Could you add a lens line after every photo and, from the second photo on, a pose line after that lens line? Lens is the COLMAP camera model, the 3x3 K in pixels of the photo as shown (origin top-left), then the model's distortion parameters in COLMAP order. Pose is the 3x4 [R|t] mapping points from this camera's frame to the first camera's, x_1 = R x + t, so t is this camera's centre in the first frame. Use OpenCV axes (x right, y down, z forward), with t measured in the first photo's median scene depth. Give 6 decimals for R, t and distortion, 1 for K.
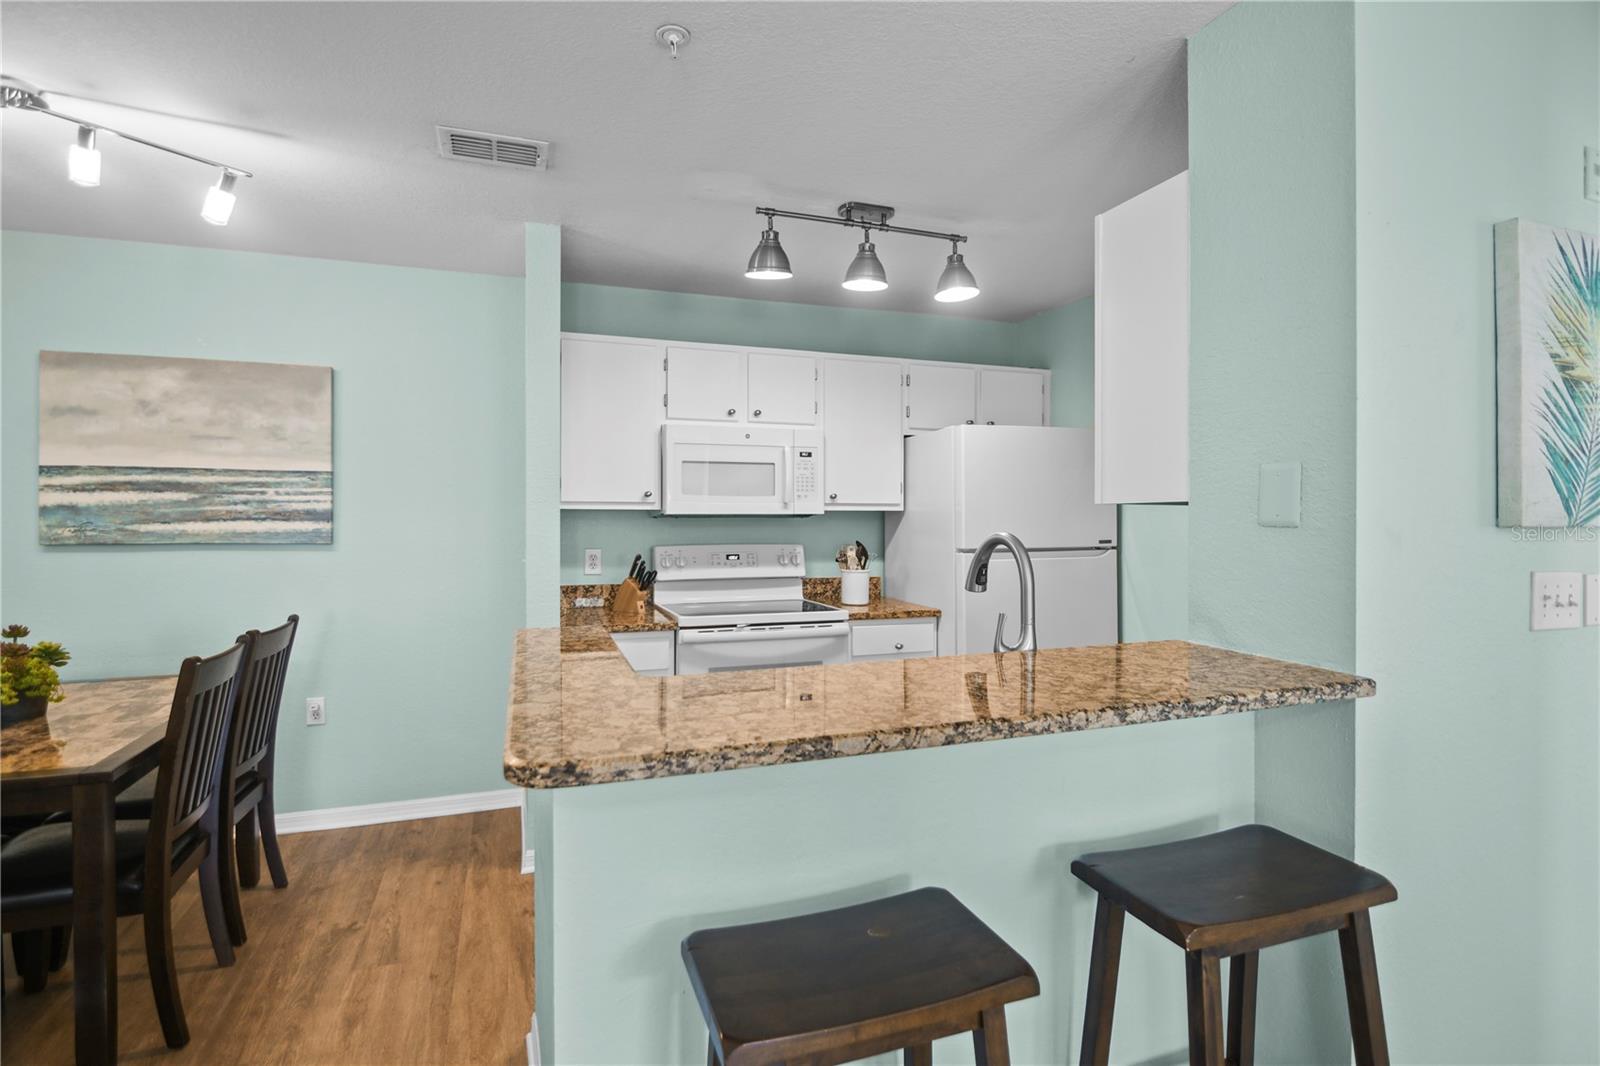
lens RADIAL K [[781.5, 0, 789.5], [0, 781.5, 522.7], [0, 0, 1]] dist [-0.002837, -0.005312]
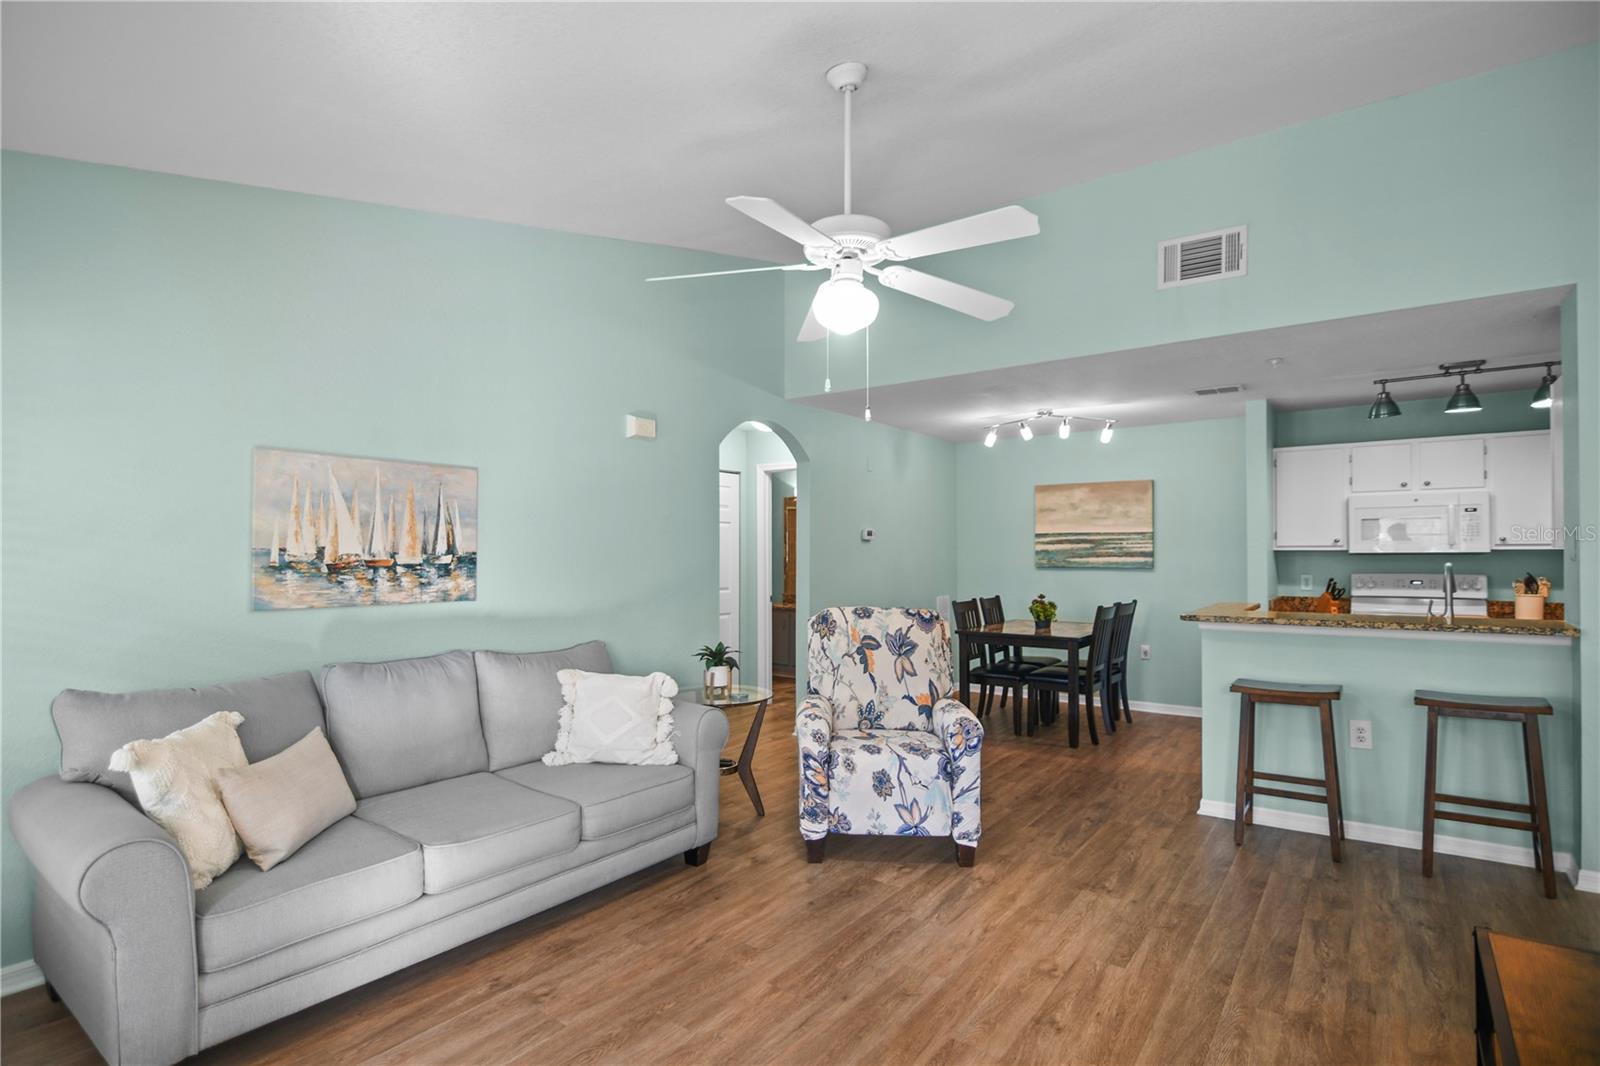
lens RADIAL K [[781.5, 0, 785.6], [0, 781.5, 546.7], [0, 0, 1]] dist [-0.002837, -0.005312]
pose [[0.550625, -0.009714, -0.834696, 0.583795], [-0.002589, 0.999908, -0.013344, 0.000557], [0.834748, 0.009508, 0.550549, -0.914269]]
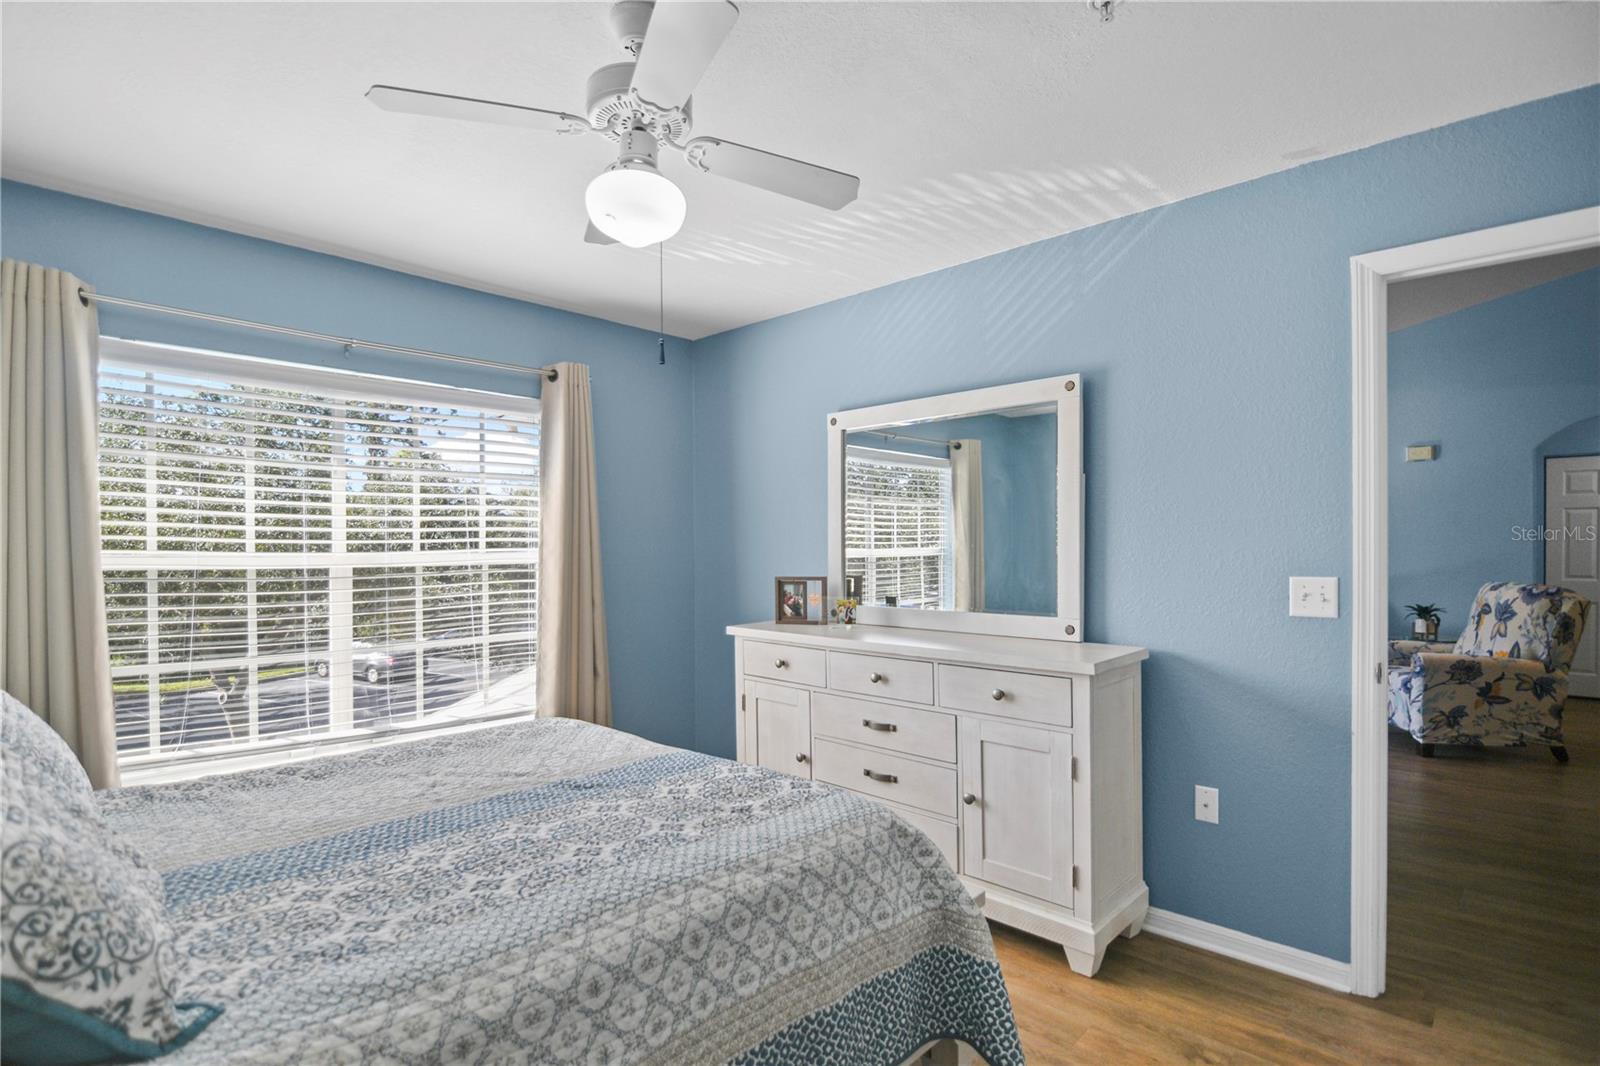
lens RADIAL K [[781.5, 0, 787.6], [0, 781.5, 553.2], [0, 0, 1]] dist [-0.002837, -0.005312]
pose [[-0.893119, 0.004539, -0.449797, 1.621283], [-0.000065, 0.999948, 0.010221, 0.006405], [0.449820, 0.009158, -0.893072, 0.672052]]
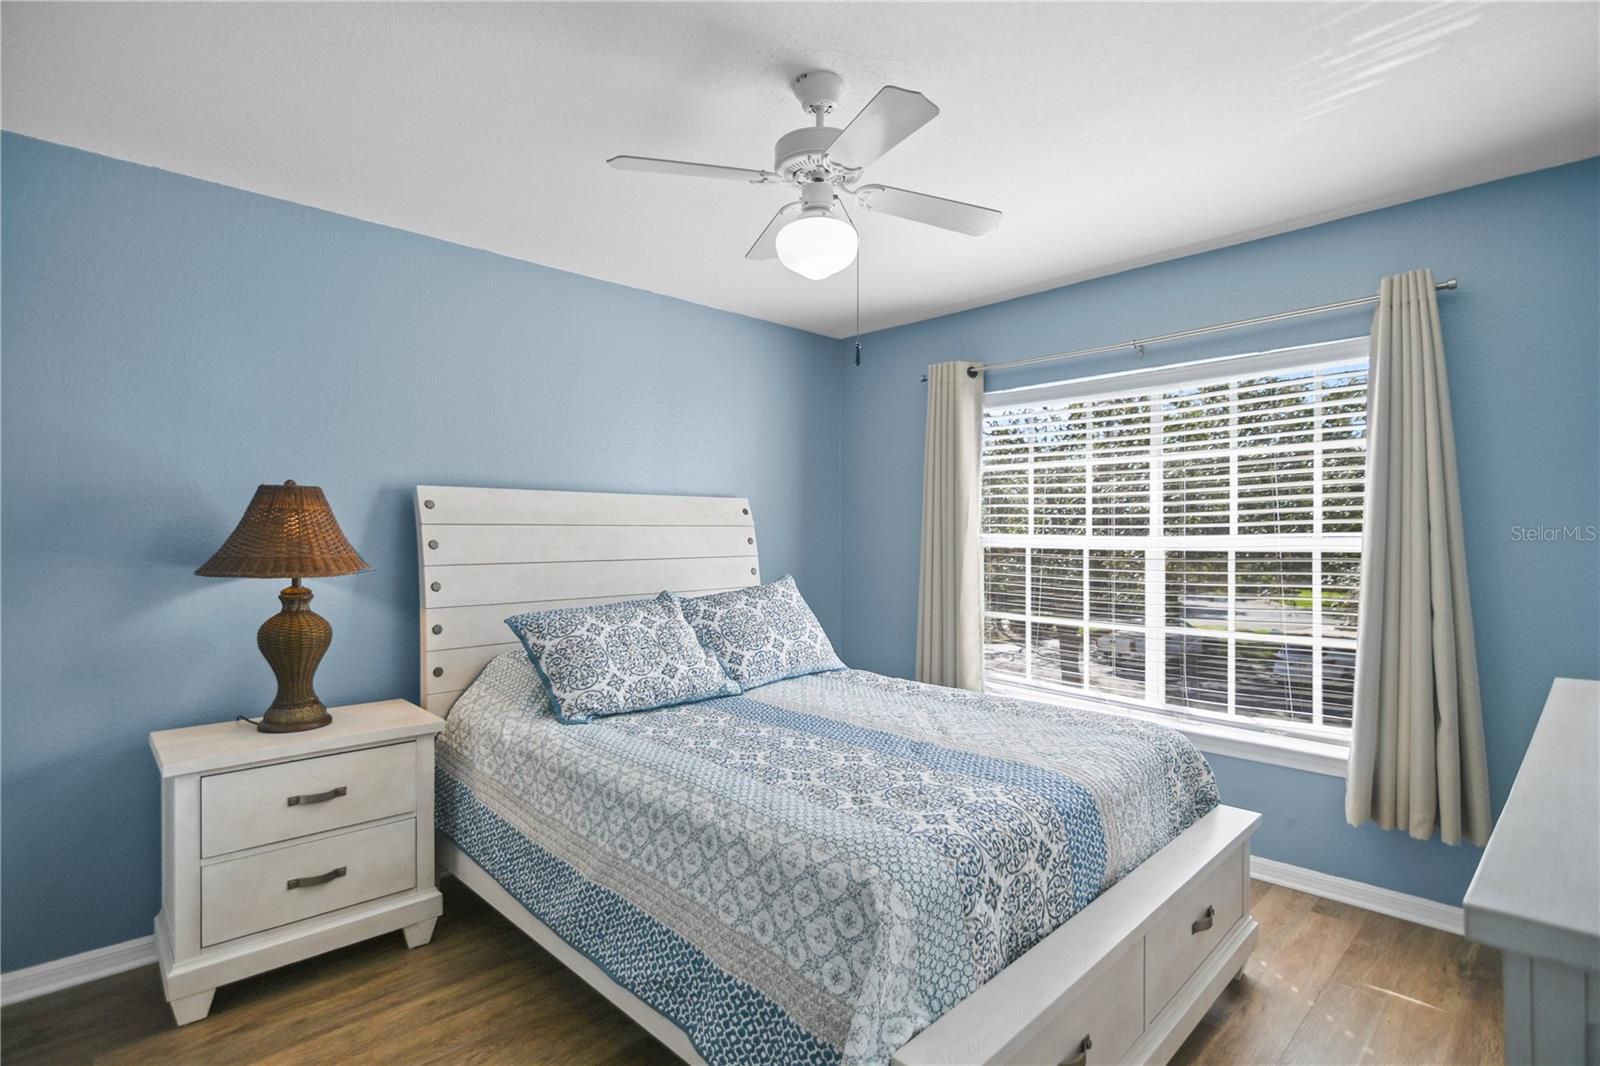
lens RADIAL K [[781.5, 0, 789.4], [0, 781.5, 526.7], [0, 0, 1]] dist [-0.002837, -0.005312]
pose [[-0.408192, 0.008082, 0.912860, 0.930990], [0.005822, 0.999964, -0.006250, 0.006513], [-0.912878, 0.002764, -0.408224, 0.433695]]
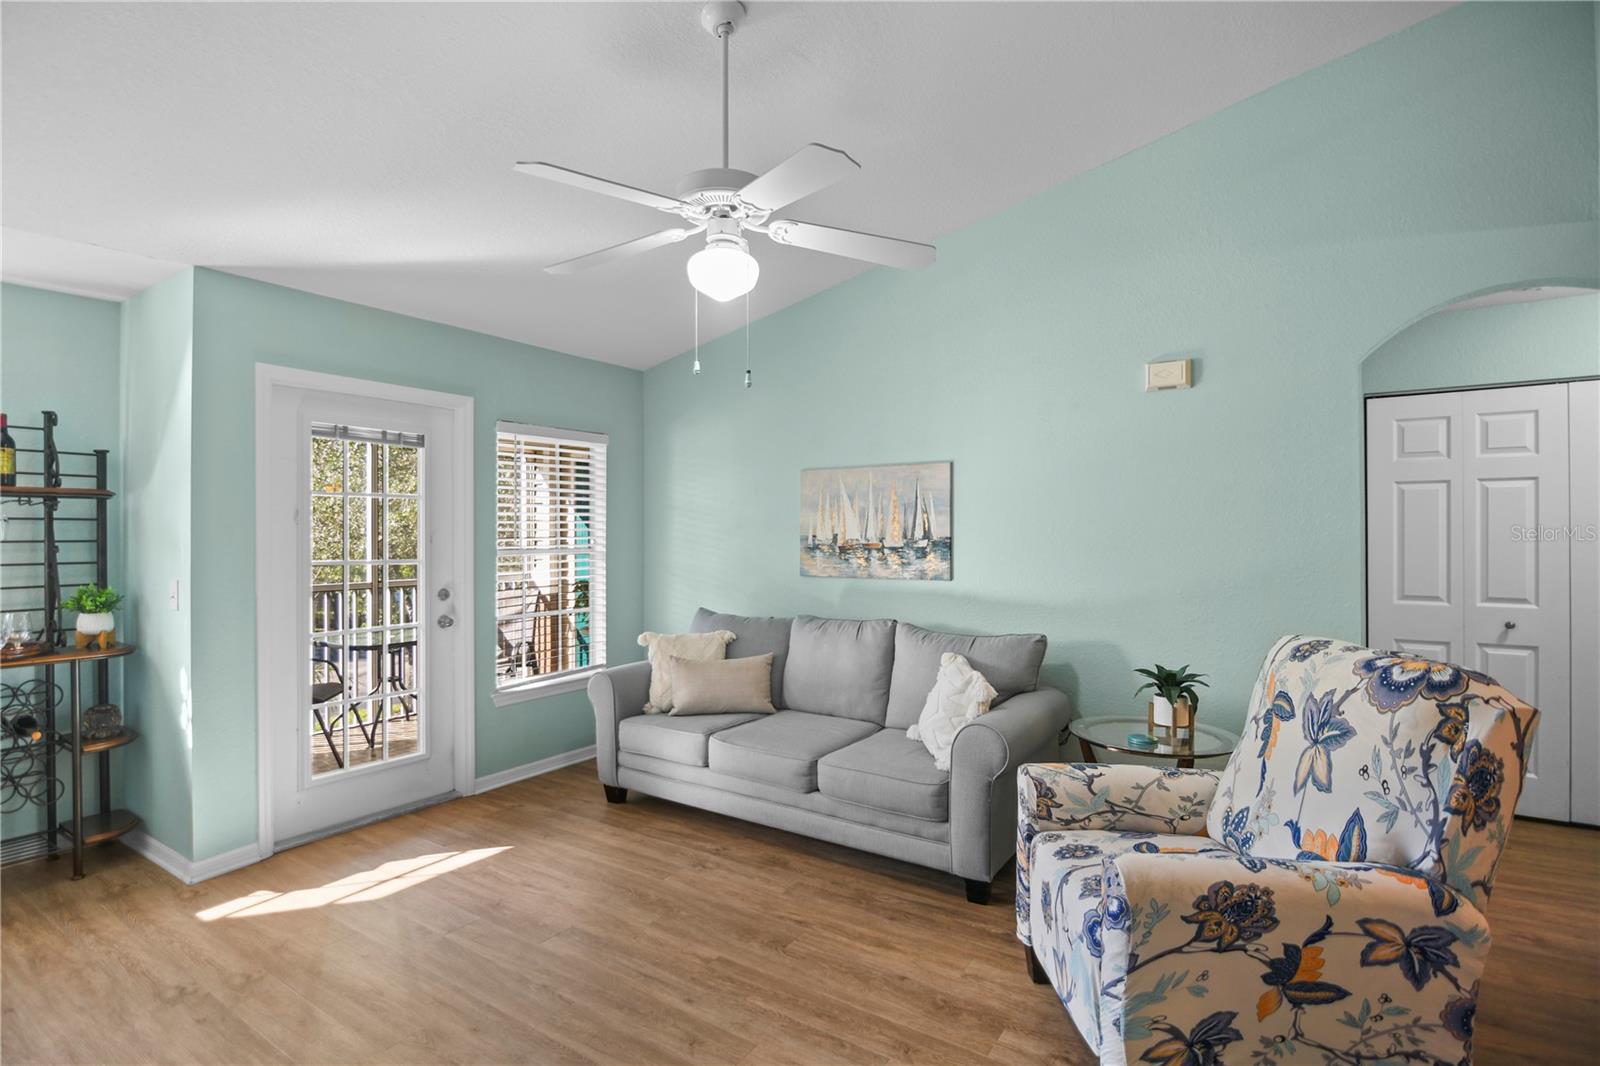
lens RADIAL K [[781.5, 0, 785.6], [0, 781.5, 534.4], [0, 0, 1]] dist [-0.002837, -0.005312]
pose [[-0.802730, -0.001359, -0.596341, 0.348770], [-0.000275, 0.999998, -0.001909, -0.007190], [0.596343, -0.001369, -0.802729, 0.170381]]
